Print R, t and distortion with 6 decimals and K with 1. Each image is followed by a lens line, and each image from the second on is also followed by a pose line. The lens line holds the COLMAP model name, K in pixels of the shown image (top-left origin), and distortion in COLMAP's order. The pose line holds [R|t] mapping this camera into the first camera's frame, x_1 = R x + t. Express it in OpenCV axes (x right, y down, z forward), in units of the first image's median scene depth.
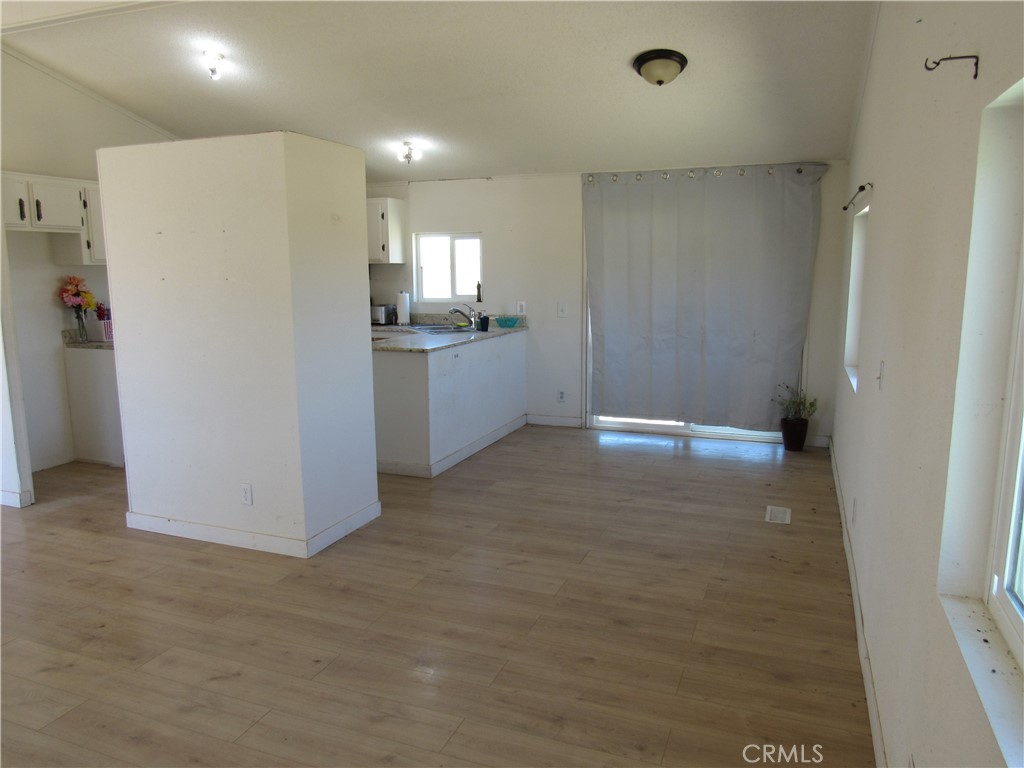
lens RADIAL K [[723.2, 0, 514.9], [0, 723.2, 384.4], [0, 0, 1]] dist [-0.036863, 0.010105]
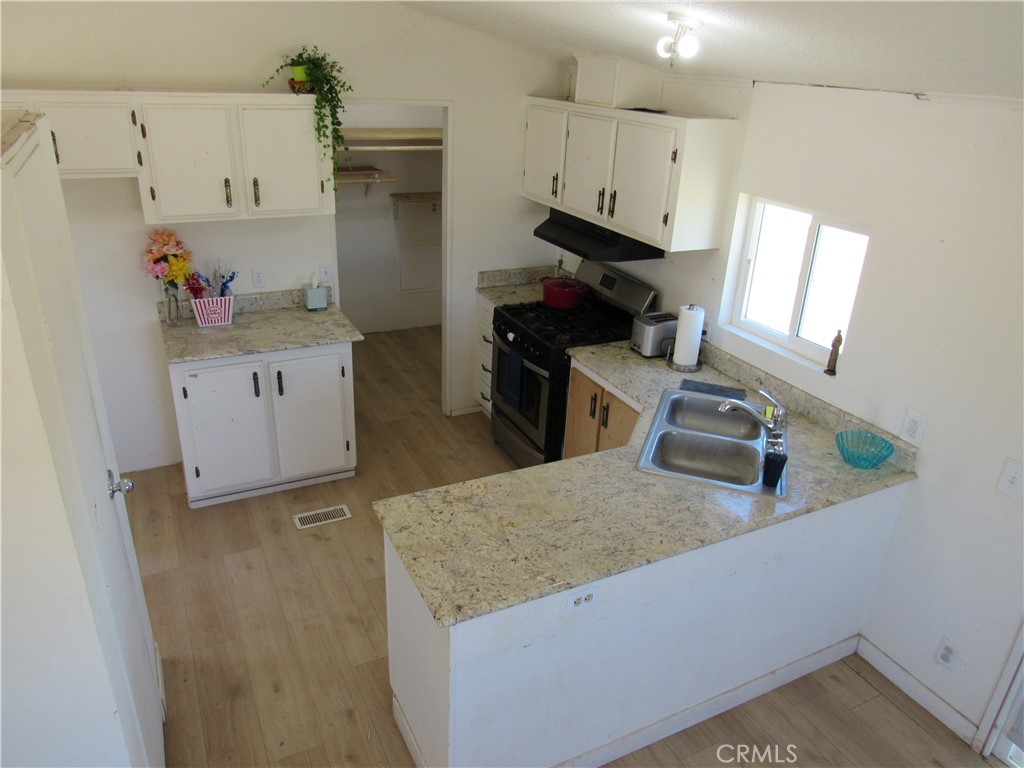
lens RADIAL K [[729.9, 0, 512.0], [0, 729.9, 384.0], [0, 0, 1]] dist [-0.032105, 0.001885]
pose [[0.741680, 0.304765, -0.597519, 0.088604], [-0.155368, 0.944648, 0.288966, -0.240801], [0.652511, -0.121485, 0.747977, 0.609403]]
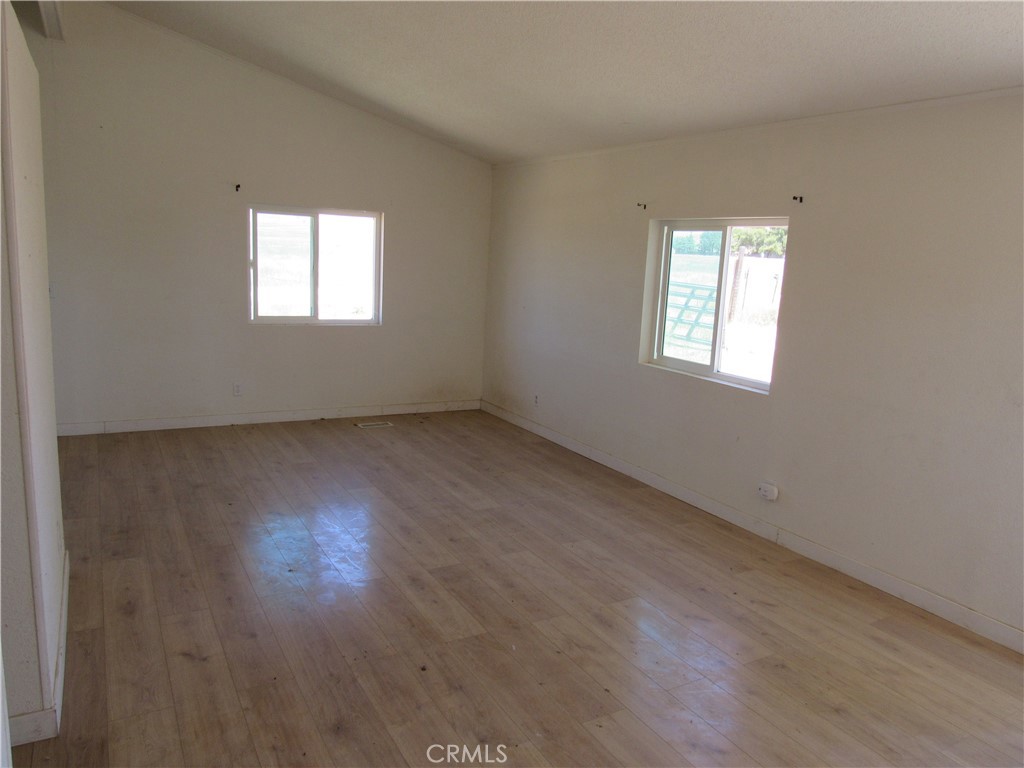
lens RADIAL K [[723.2, 0, 514.9], [0, 723.2, 384.4], [0, 0, 1]] dist [-0.036863, 0.010105]
pose [[-0.777225, -0.147348, 0.611727, -0.730880], [0.052404, 0.953659, 0.296291, -0.119067], [-0.627037, 0.262341, -0.733486, 0.753071]]
